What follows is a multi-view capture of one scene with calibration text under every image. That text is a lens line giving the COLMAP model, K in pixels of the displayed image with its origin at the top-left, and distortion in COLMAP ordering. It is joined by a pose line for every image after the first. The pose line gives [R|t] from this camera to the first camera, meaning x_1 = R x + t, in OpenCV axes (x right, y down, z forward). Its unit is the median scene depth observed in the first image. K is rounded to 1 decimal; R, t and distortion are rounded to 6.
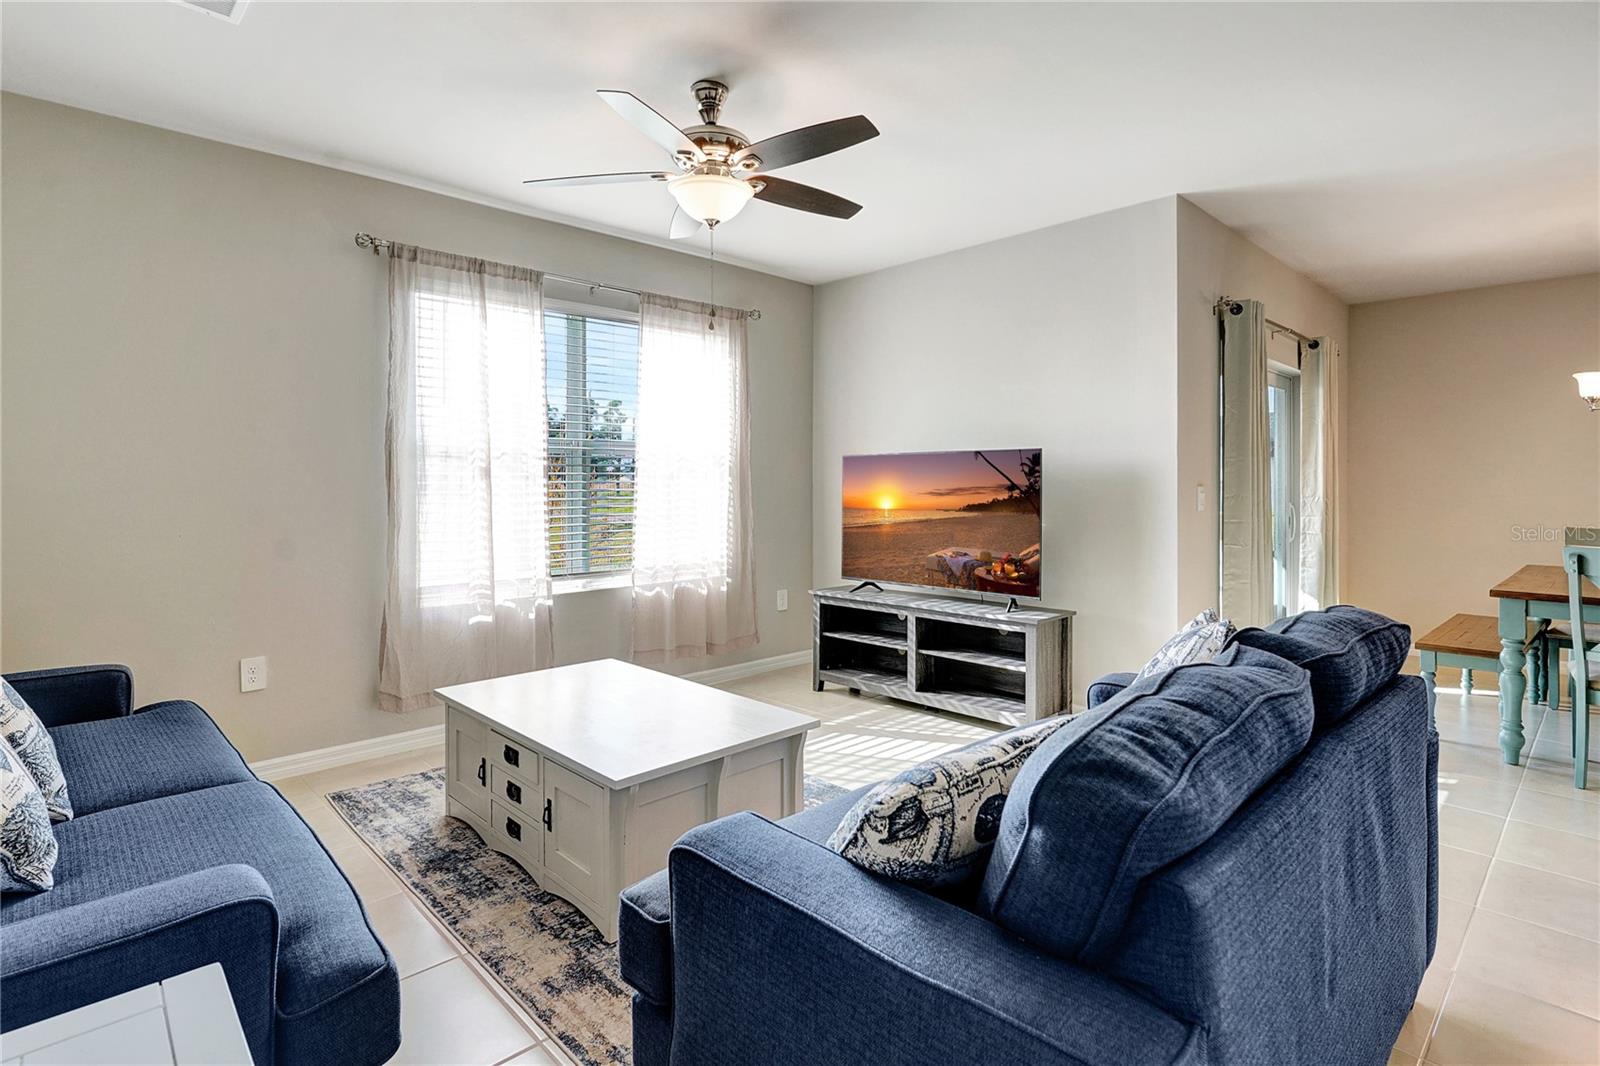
lens RADIAL K [[792.4, 0, 779.1], [0, 792.4, 478.6], [0, 0, 1]] dist [-0.007288, 0.000304]
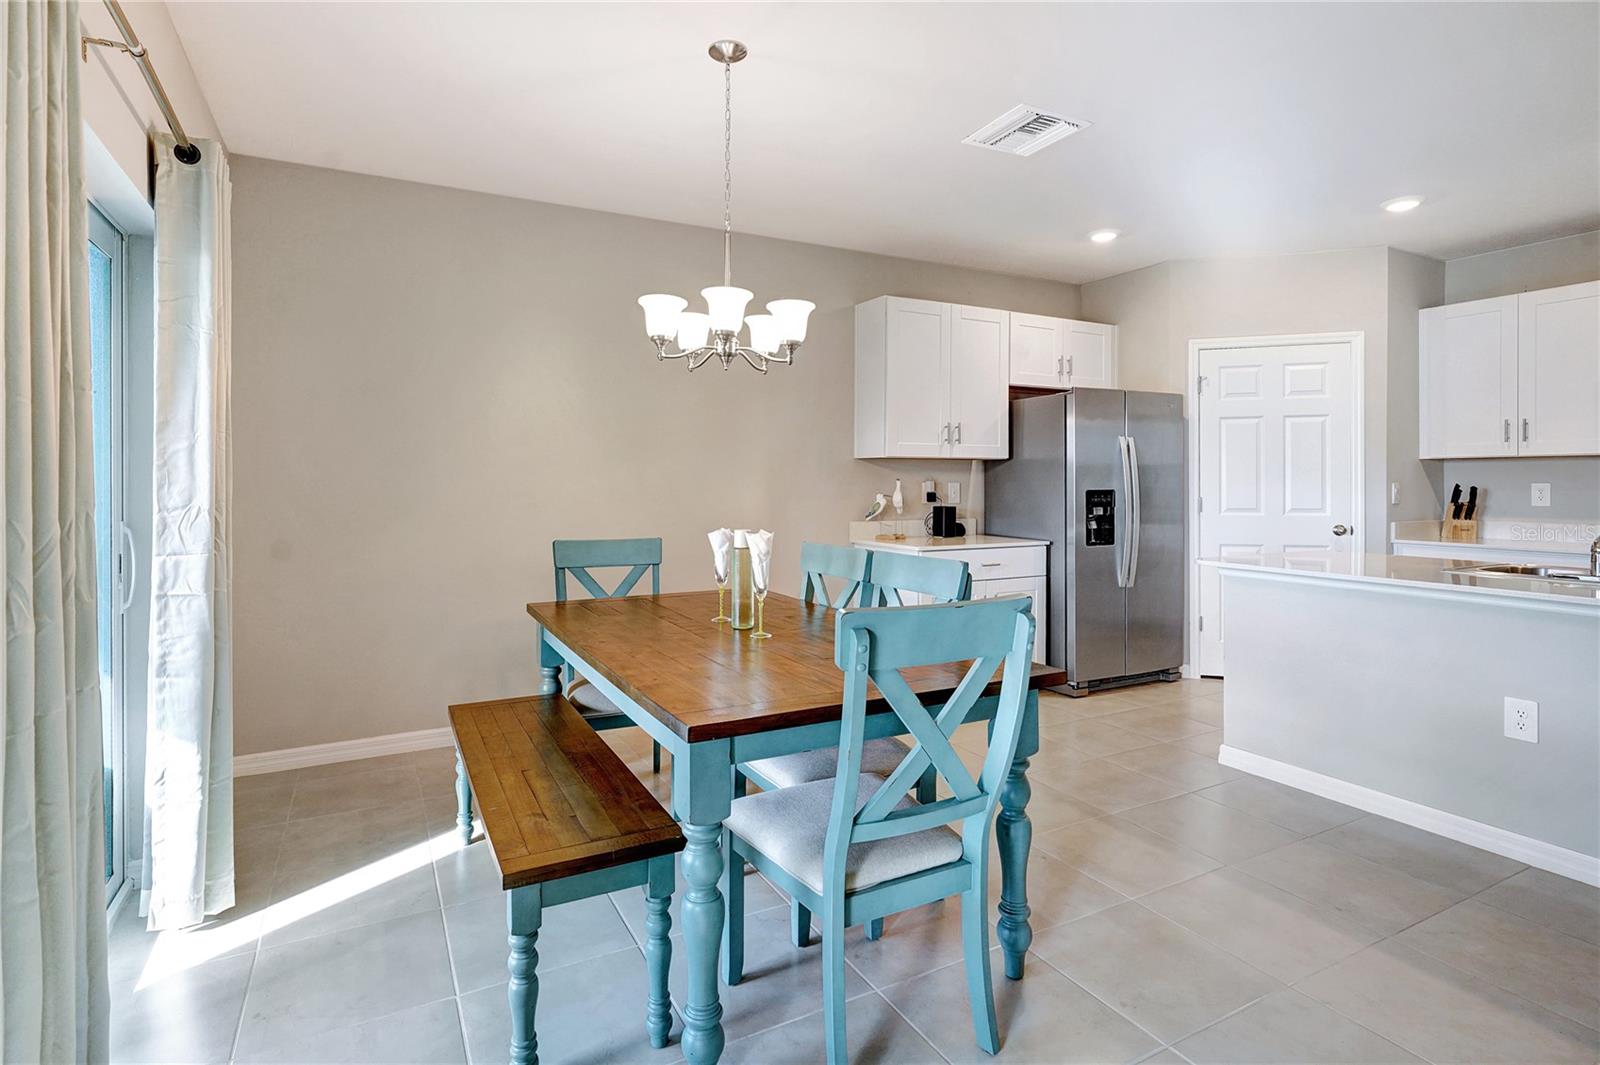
lens RADIAL K [[792.4, 0, 779.1], [0, 792.4, 478.1], [0, 0, 1]] dist [-0.007288, 0.000304]
pose [[0.274706, 0.001248, 0.961527, 0.355765], [-0.000305, 0.999999, -0.001211, 0.007264], [-0.961528, 0.000040, 0.274706, 0.576654]]
